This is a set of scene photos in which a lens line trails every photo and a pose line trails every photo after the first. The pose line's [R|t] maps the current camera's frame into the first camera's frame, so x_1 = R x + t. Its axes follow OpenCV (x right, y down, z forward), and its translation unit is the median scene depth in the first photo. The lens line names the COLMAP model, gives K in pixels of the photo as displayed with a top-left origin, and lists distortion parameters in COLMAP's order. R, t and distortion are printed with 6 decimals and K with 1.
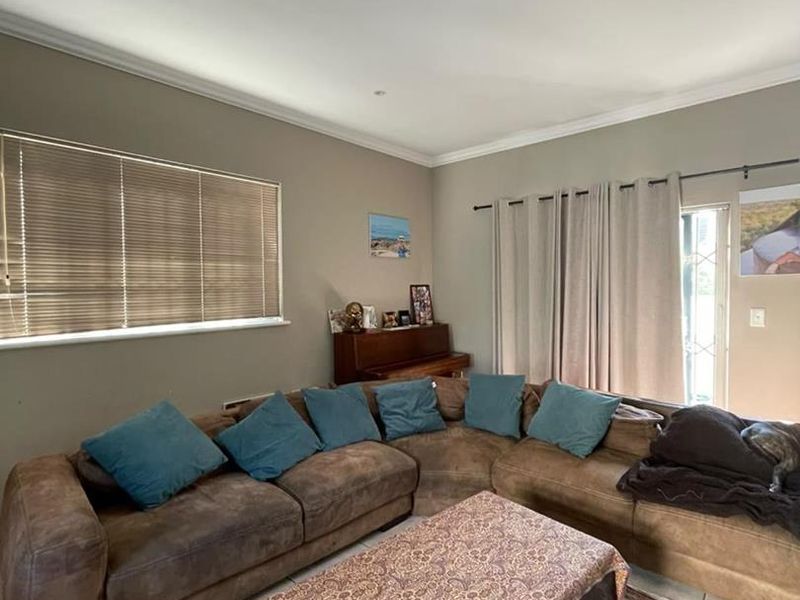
lens RADIAL K [[436.5, 0, 400.0], [0, 436.5, 300.0], [0, 0, 1]] dist [0.000805, 0.001281]
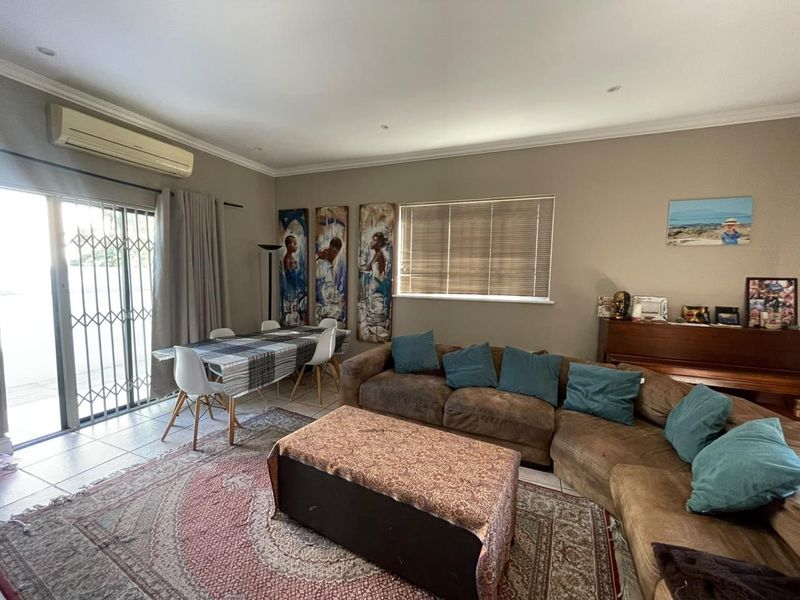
lens RADIAL K [[330.3, 0, 400.0], [0, 330.3, 300.0], [0, 0, 1]] dist [-0.000649, -0.000368]
pose [[0.341944, 0.090472, -0.935355, 0.598561], [-0.051786, 0.995656, 0.077372, -0.009767], [0.938292, 0.021982, 0.345144, 0.274575]]
